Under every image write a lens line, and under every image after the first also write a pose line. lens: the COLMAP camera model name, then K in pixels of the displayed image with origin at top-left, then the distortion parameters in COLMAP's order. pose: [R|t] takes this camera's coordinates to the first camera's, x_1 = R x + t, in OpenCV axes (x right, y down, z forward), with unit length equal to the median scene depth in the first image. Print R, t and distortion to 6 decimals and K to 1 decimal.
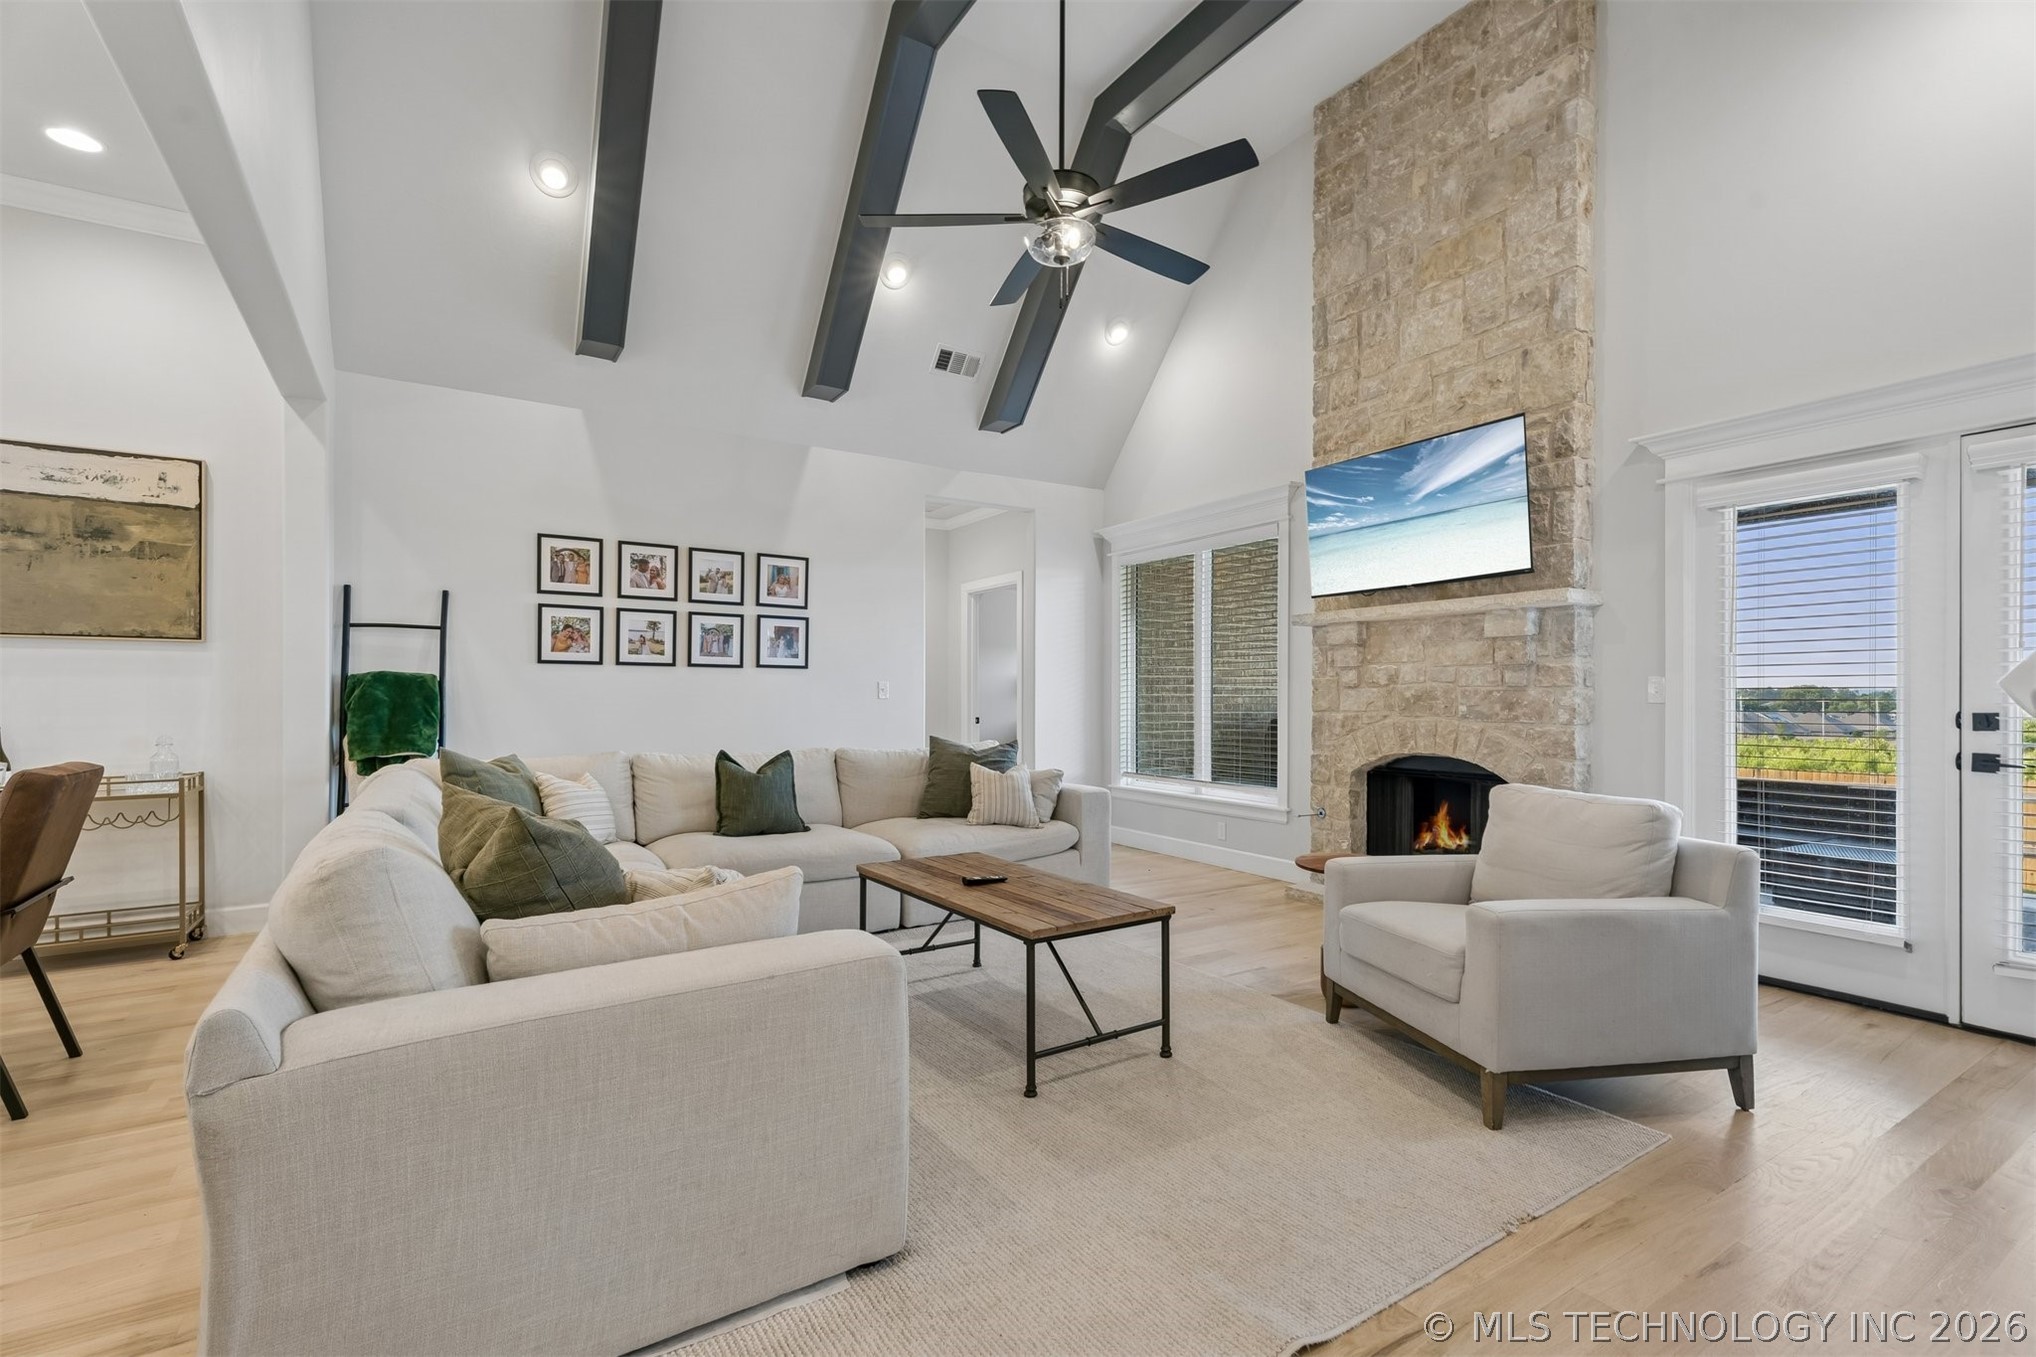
lens RADIAL K [[909.2, 0, 1019.7], [0, 909.2, 691.4], [0, 0, 1]] dist [0.005427, 0.000283]
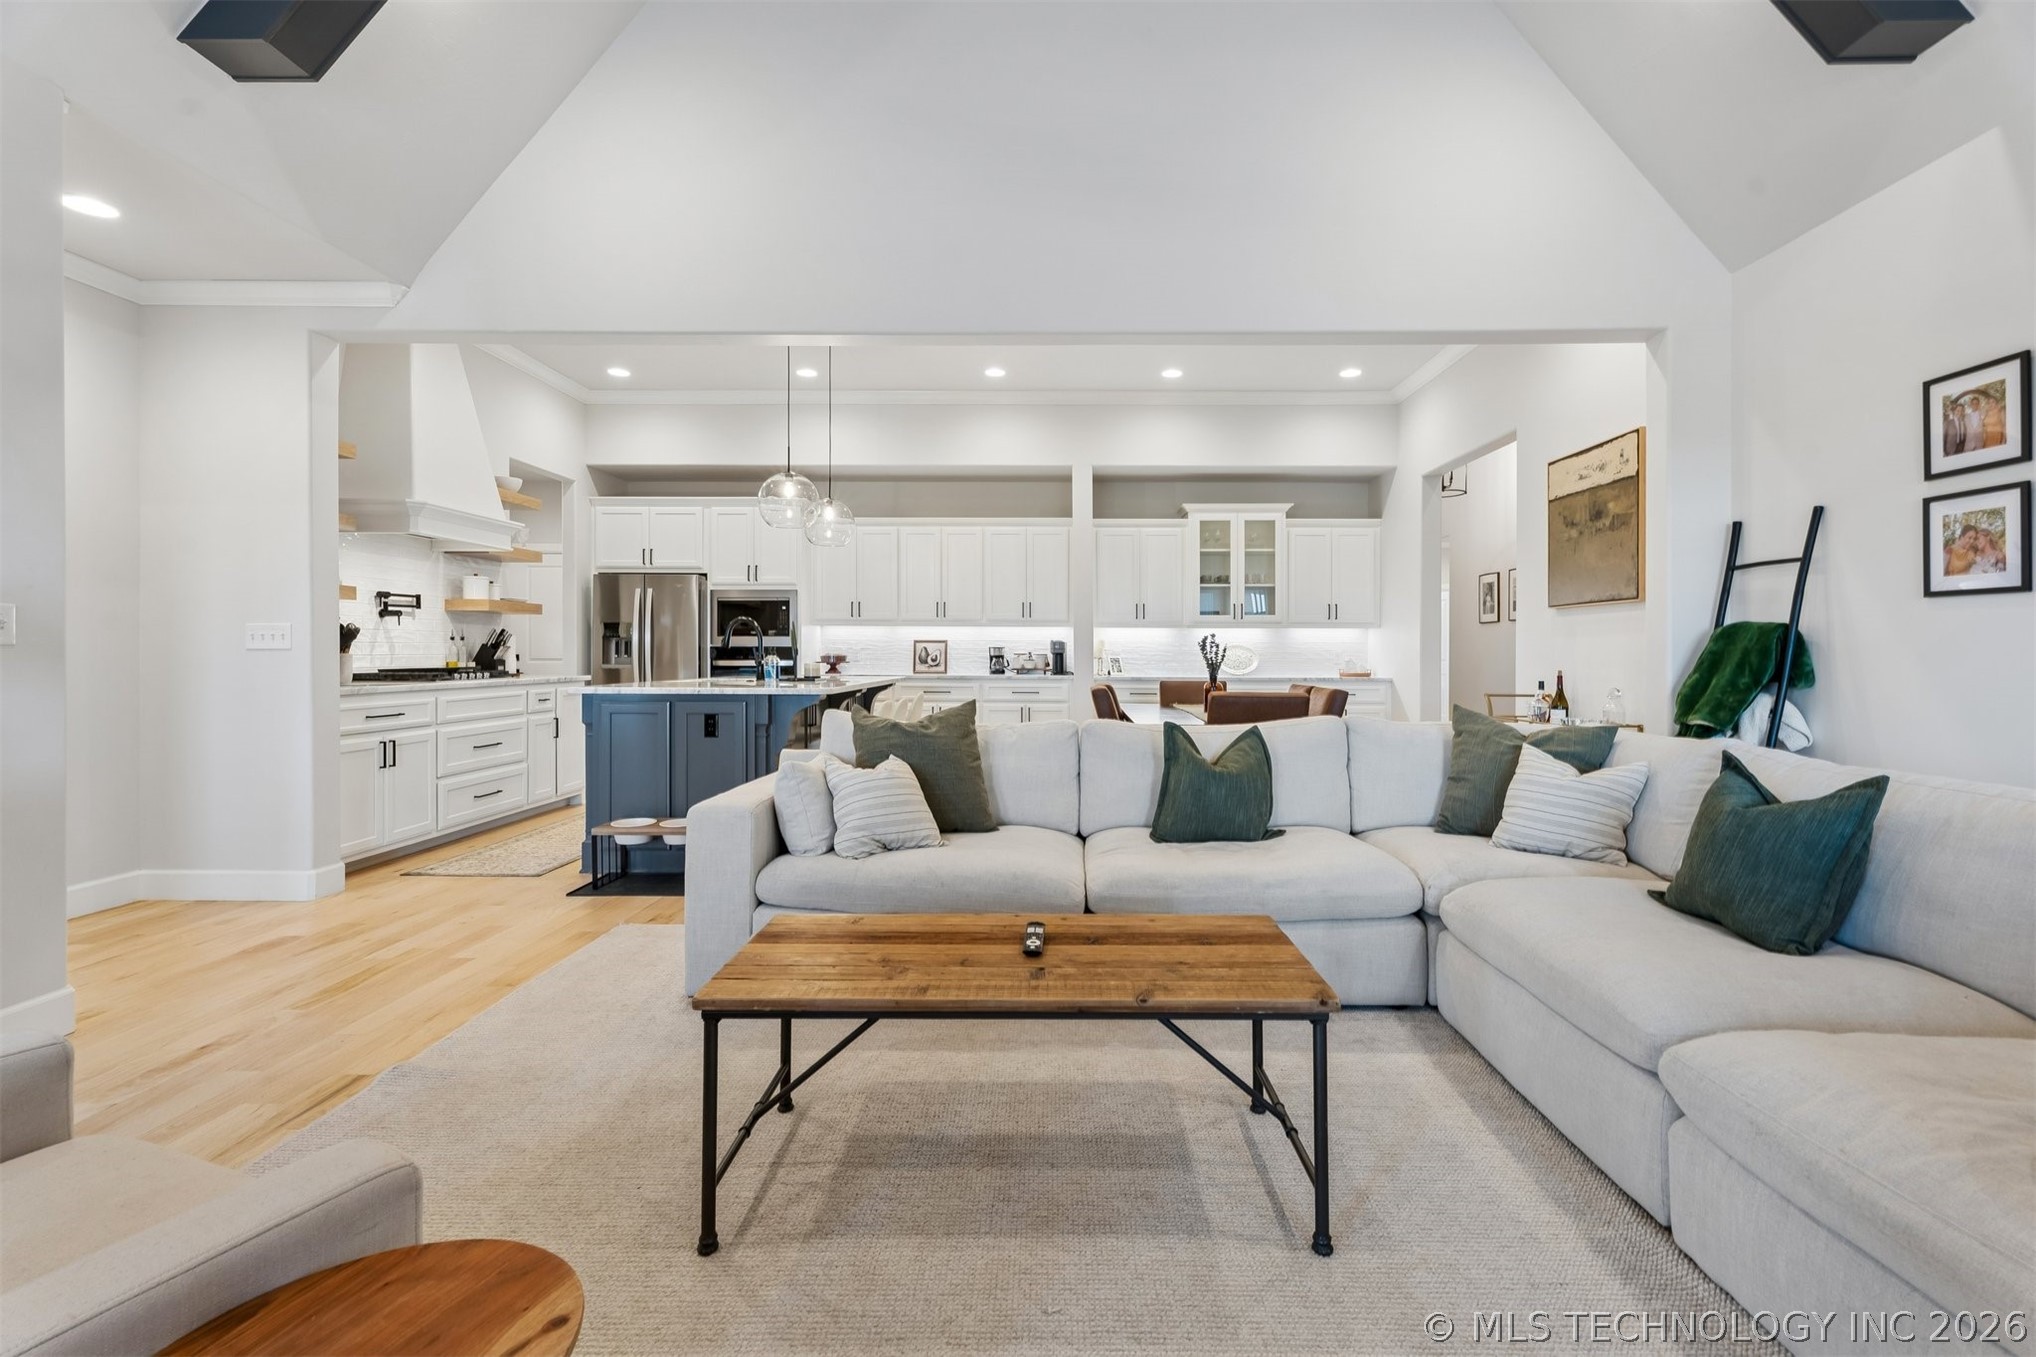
lens RADIAL K [[909.2, 0, 1041.3], [0, 909.2, 655.0], [0, 0, 1]] dist [0.005427, 0.000283]
pose [[-0.555689, -0.001884, -0.831388, 0.300984], [-0.002685, 0.999996, -0.000472, 0.009140], [0.831386, 0.001970, -0.555692, 0.850536]]
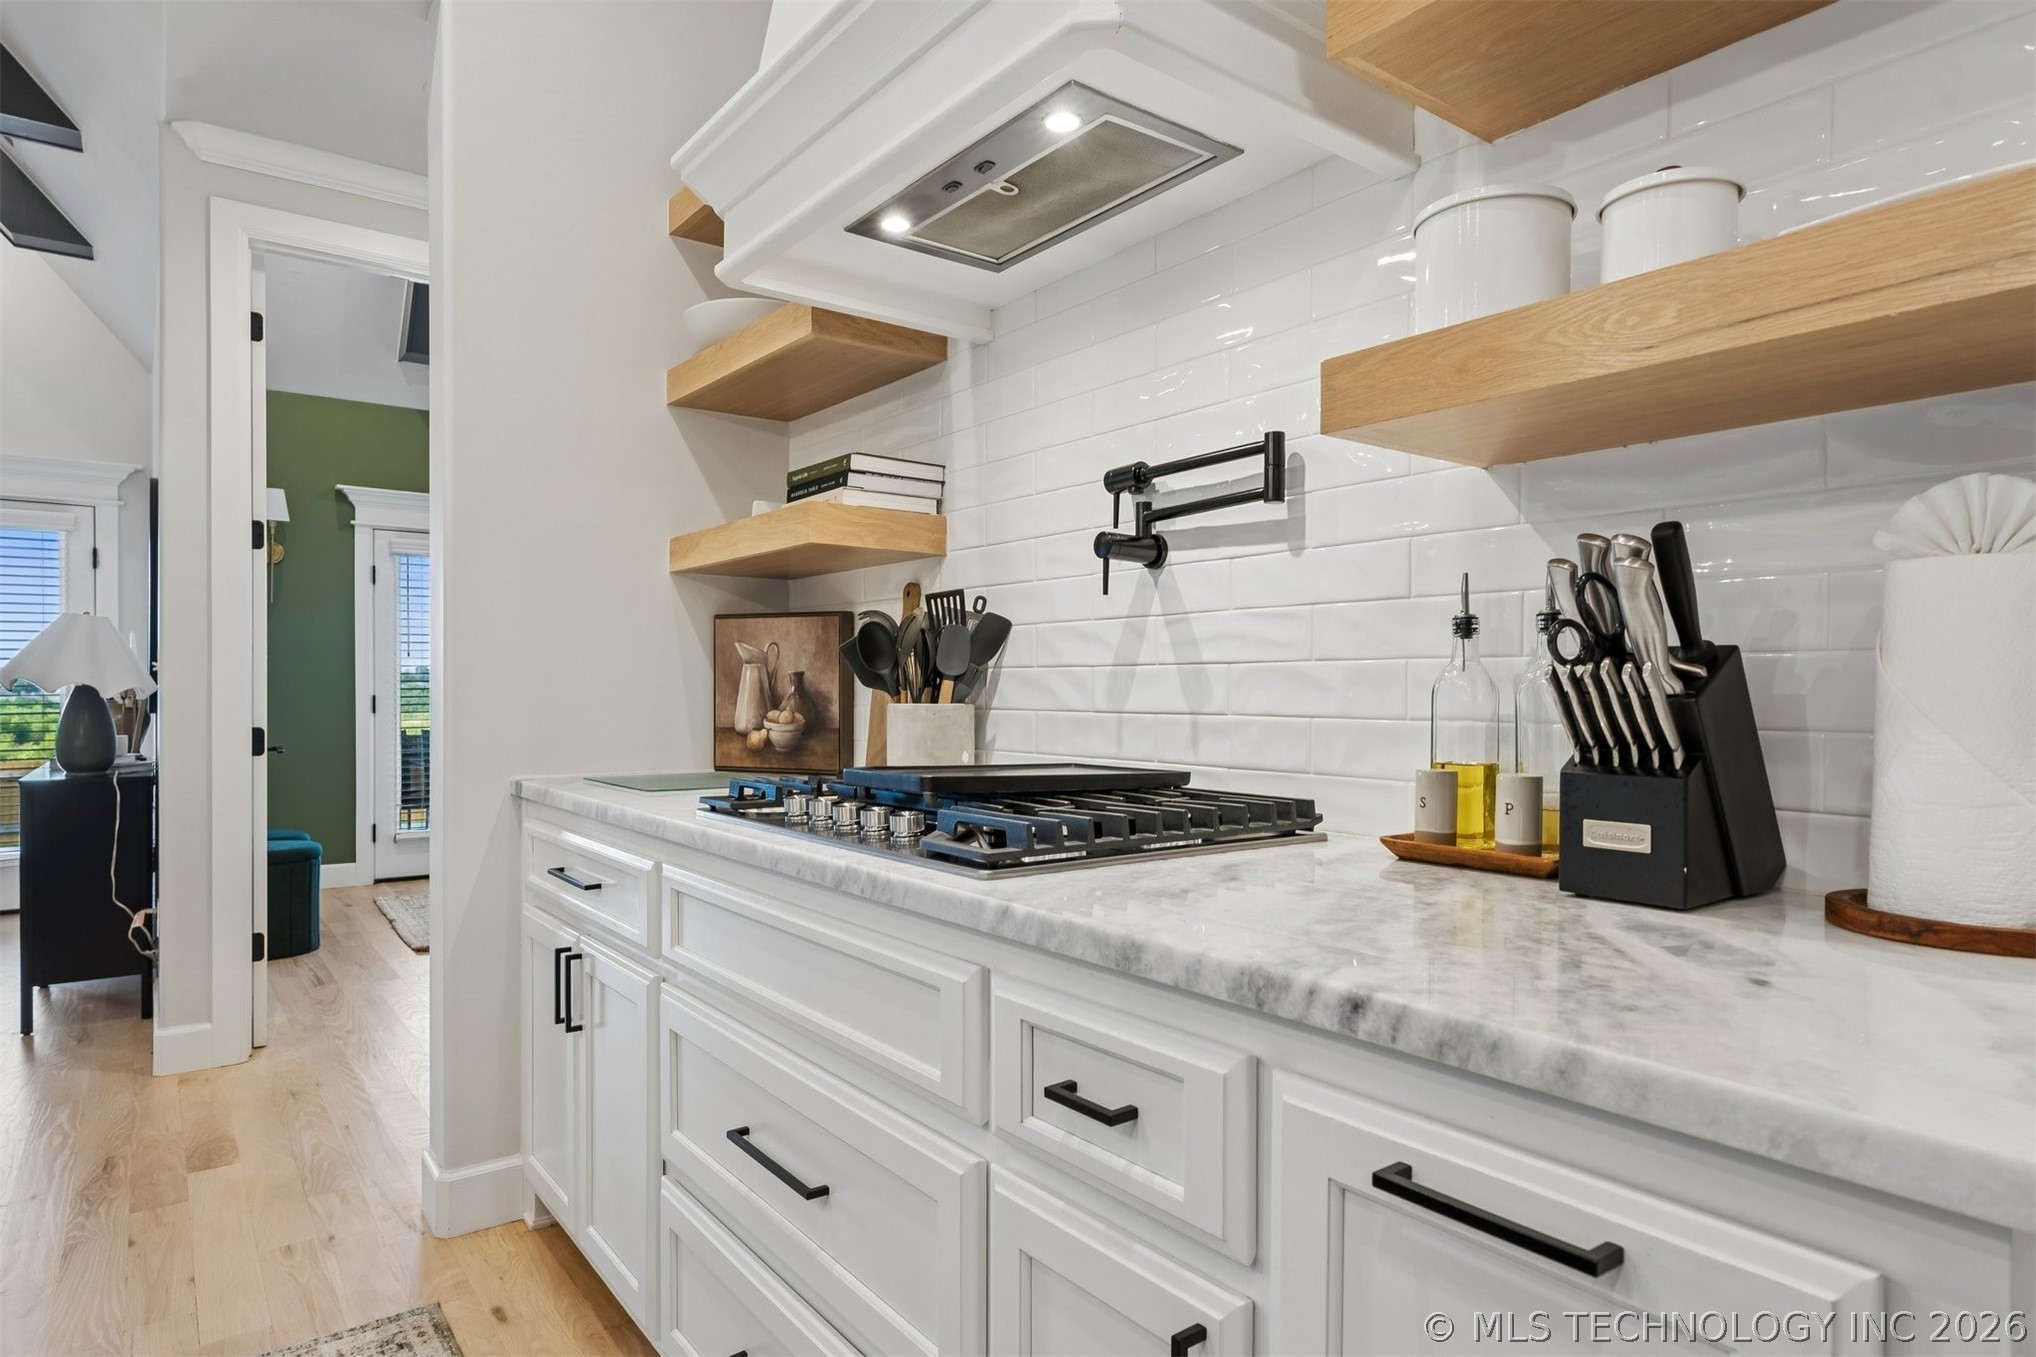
lens RADIAL K [[1178.4, 0, 1034.1], [0, 1178.4, 712.7], [0, 0, 1]] dist [0.004585, 0.000596]
pose [[-0.074297, -0.020535, 0.997025, -0.532216], [-0.005972, 0.999779, 0.020147, 0.003526], [-0.997218, -0.004458, -0.074403, -0.357168]]
